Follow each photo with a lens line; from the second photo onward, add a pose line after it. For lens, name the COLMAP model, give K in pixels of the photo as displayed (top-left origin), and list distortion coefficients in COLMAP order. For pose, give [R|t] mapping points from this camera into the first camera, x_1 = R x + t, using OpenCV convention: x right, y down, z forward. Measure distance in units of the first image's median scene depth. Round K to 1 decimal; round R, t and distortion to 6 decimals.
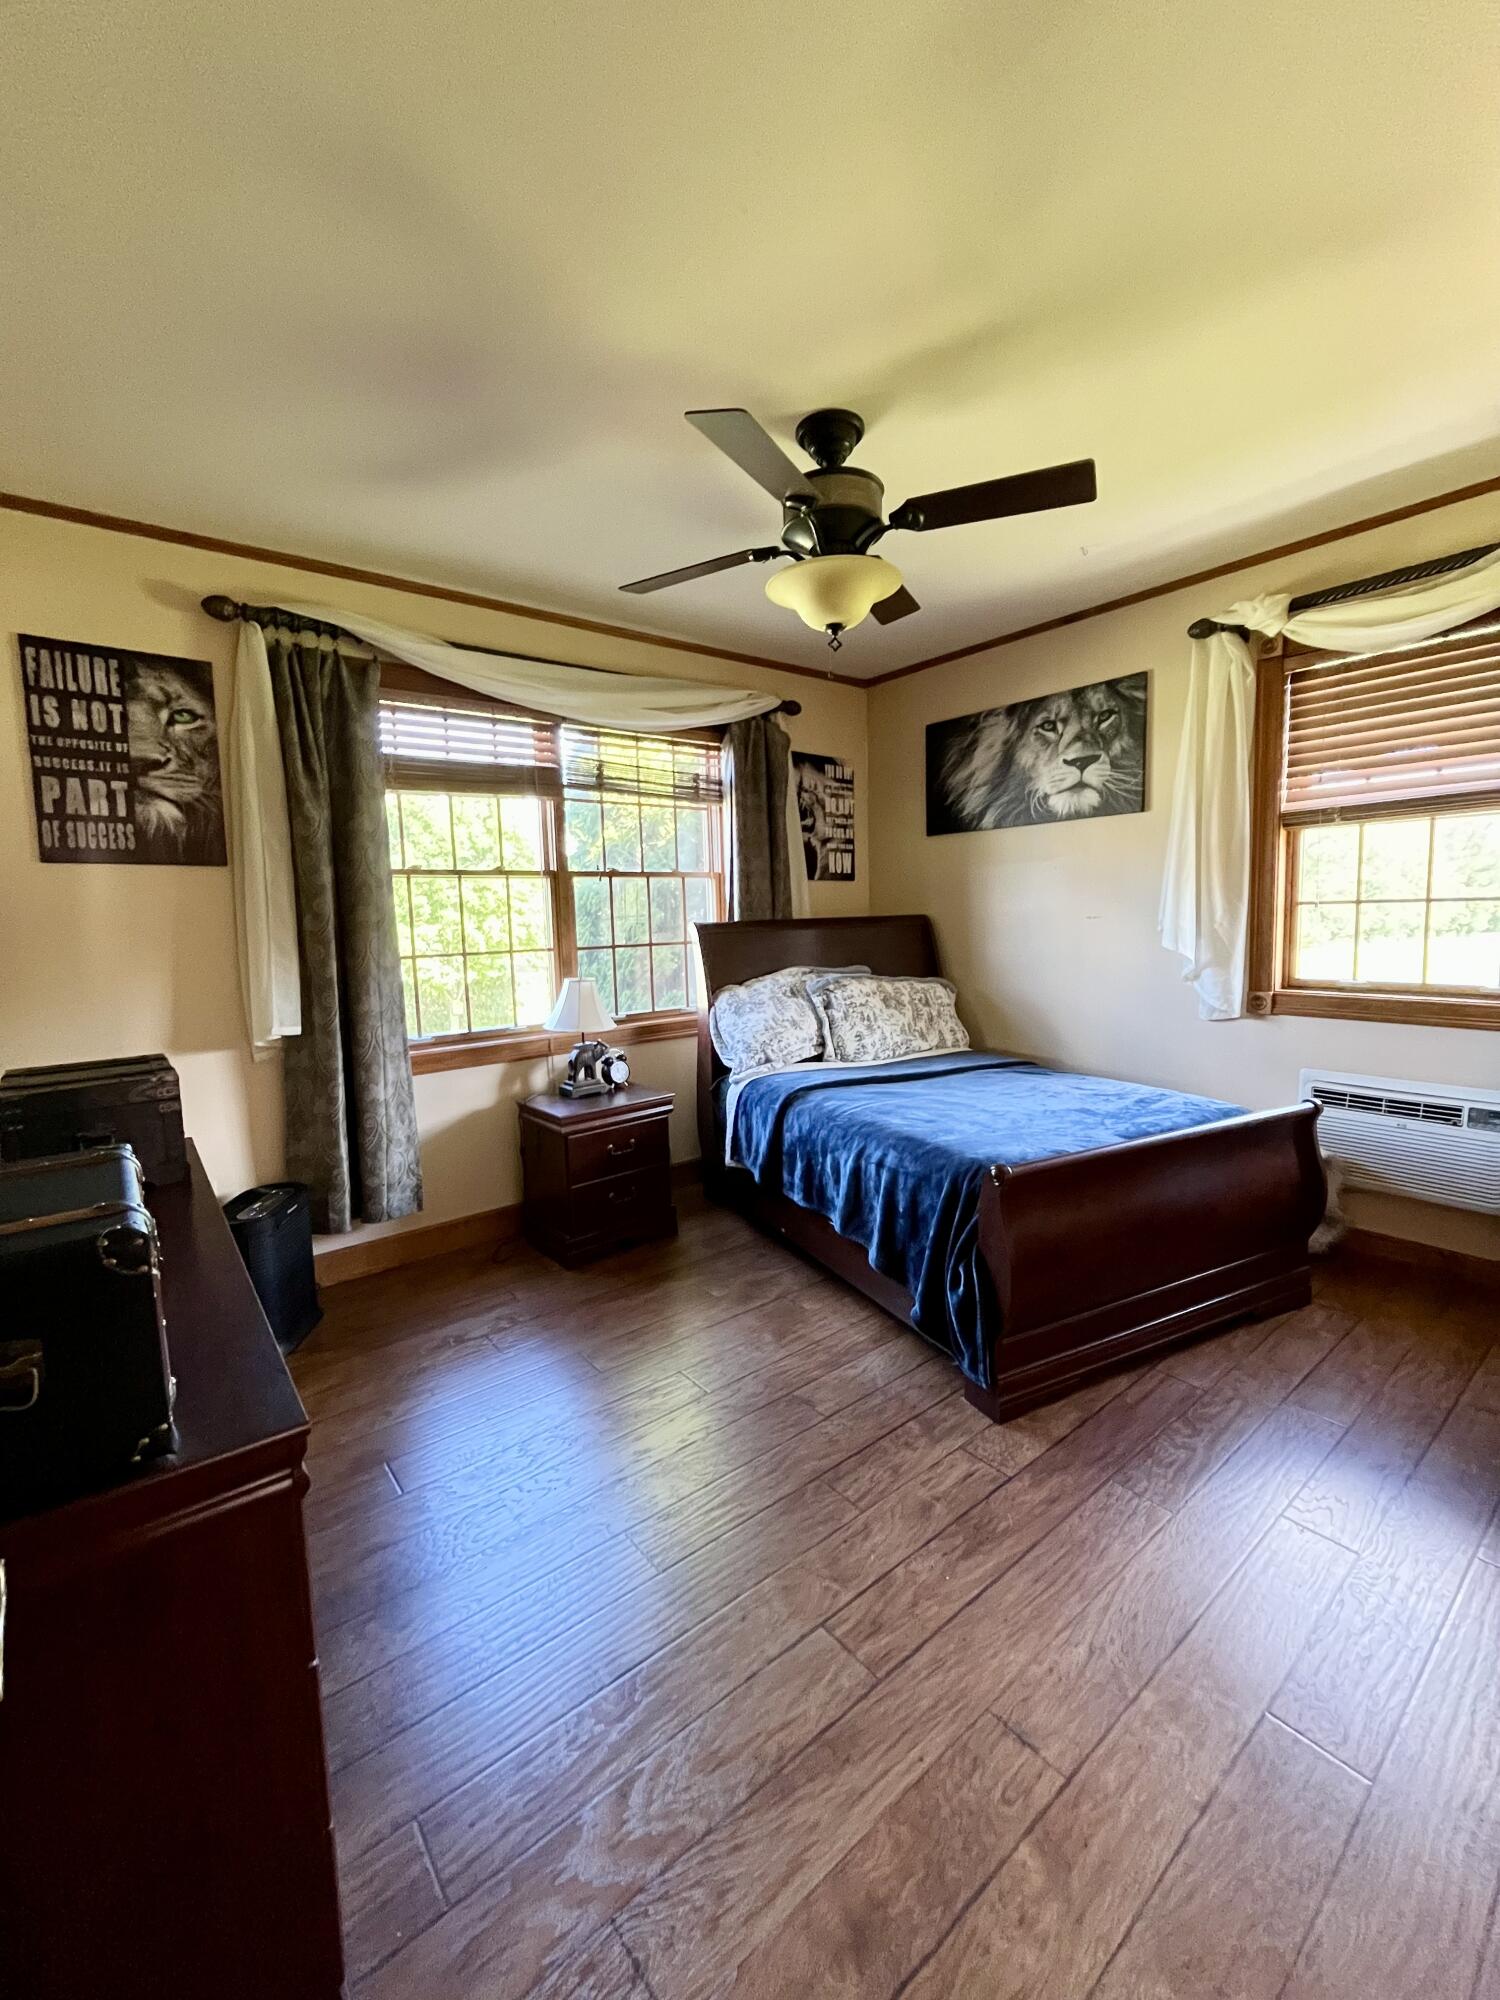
lens RADIAL K [[816.4, 0, 749.1], [0, 816.4, 997.7], [0, 0, 1]] dist [0.001524, -0.000451]
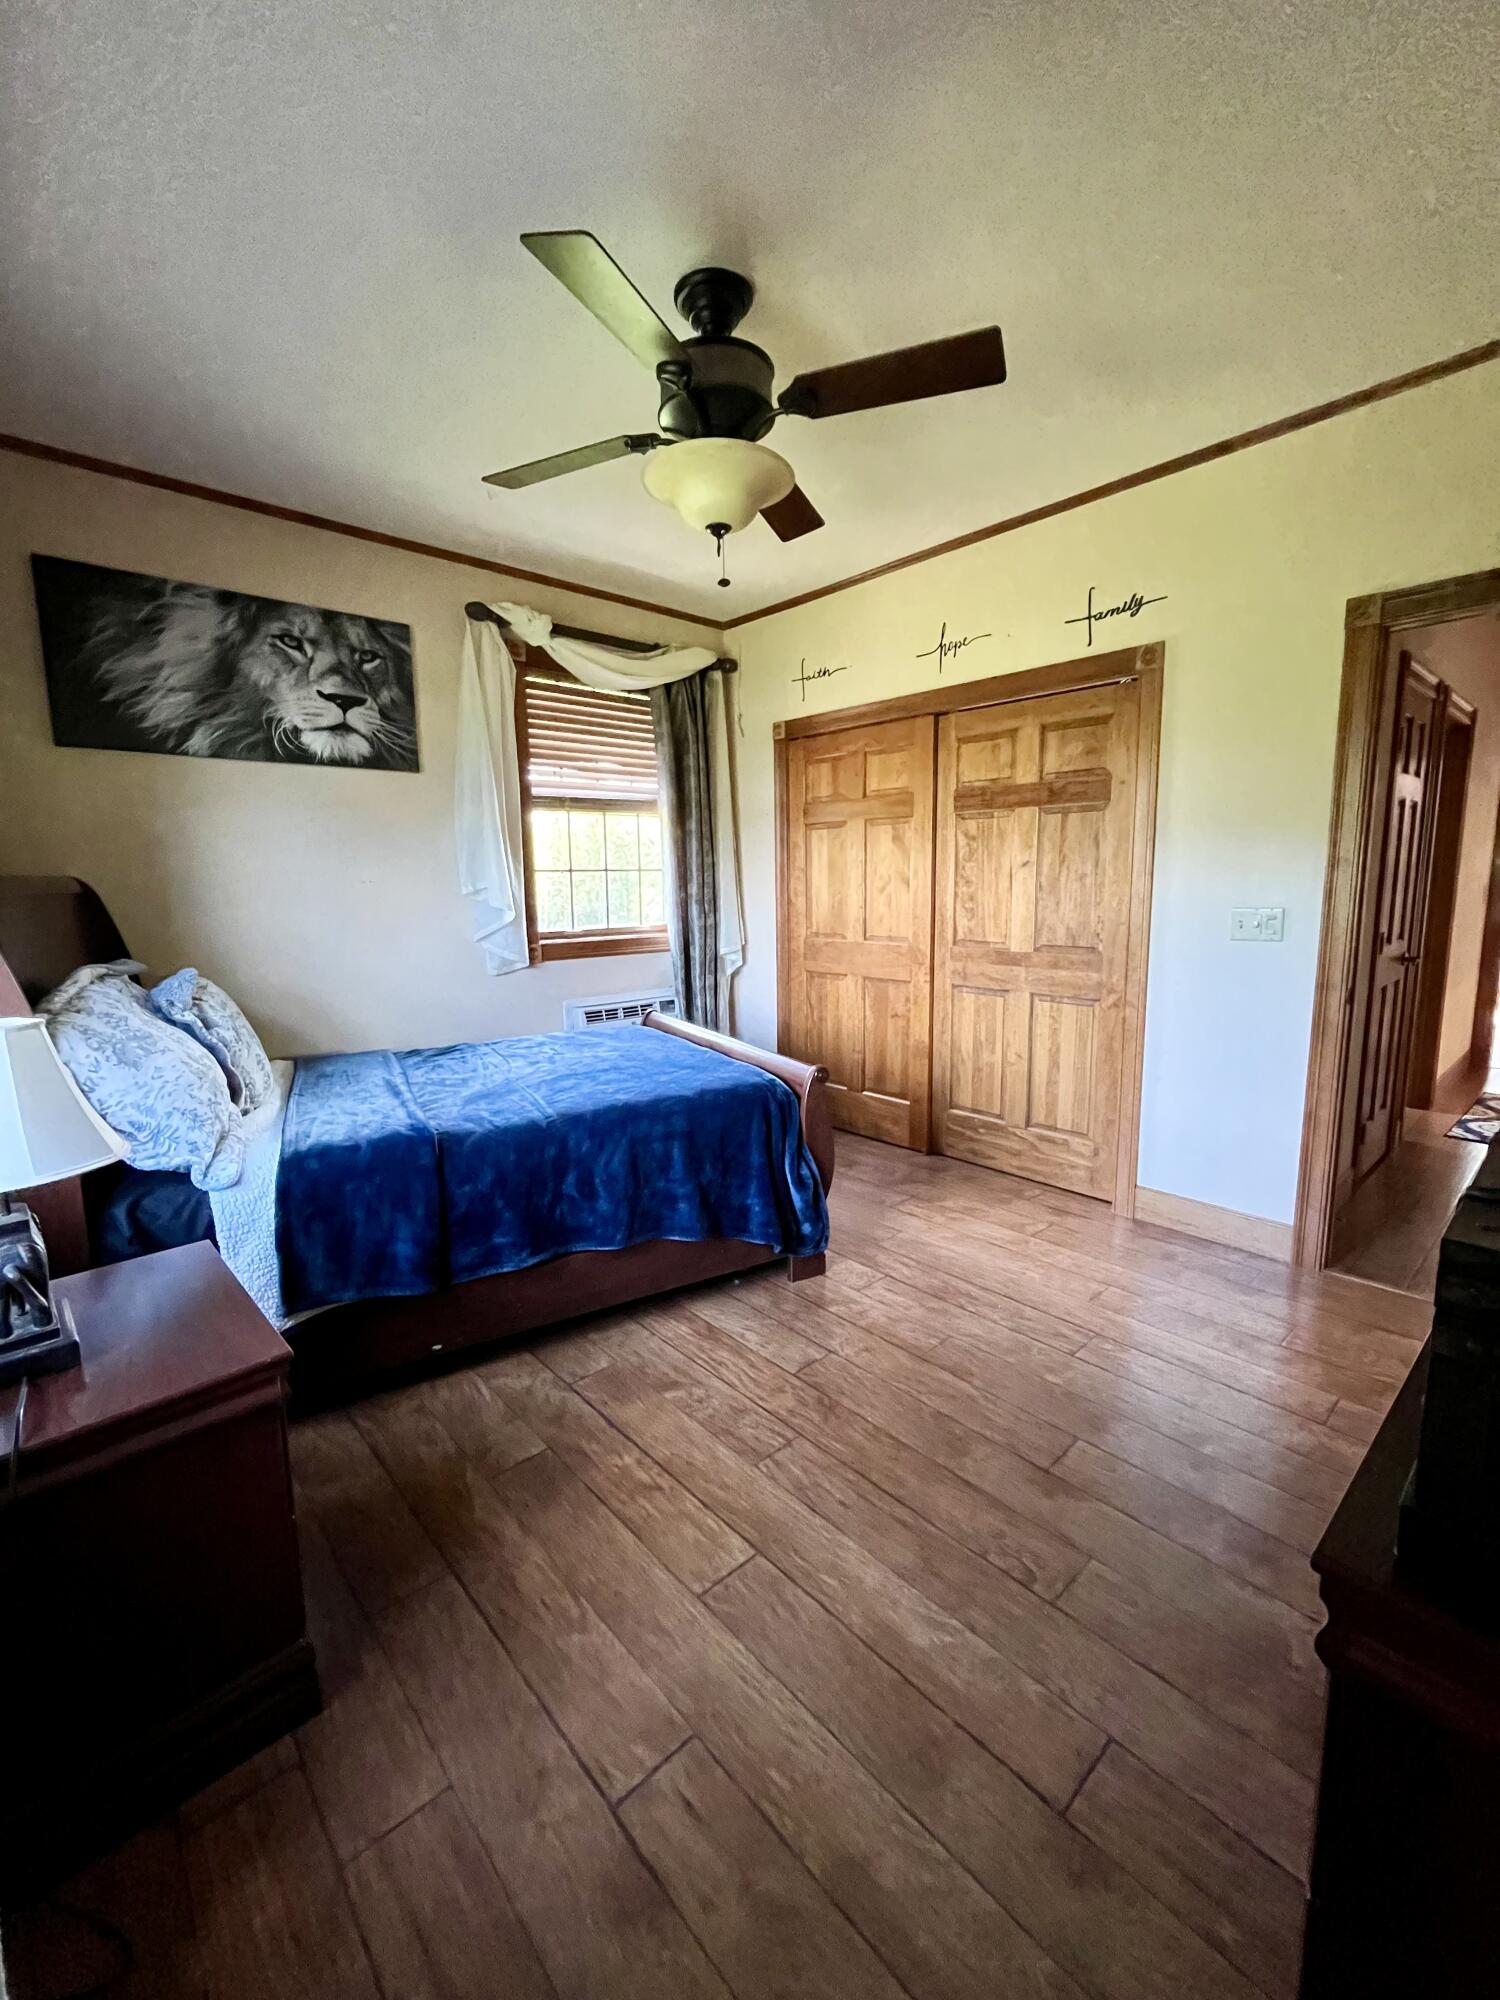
lens RADIAL K [[816.4, 0, 749.4], [0, 816.4, 992.7], [0, 0, 1]] dist [0.001524, -0.000451]
pose [[-0.061330, -0.112350, 0.991774, -0.512731], [0.119545, 0.985665, 0.119051, -0.035497], [-0.990933, 0.125864, -0.047020, 0.656134]]
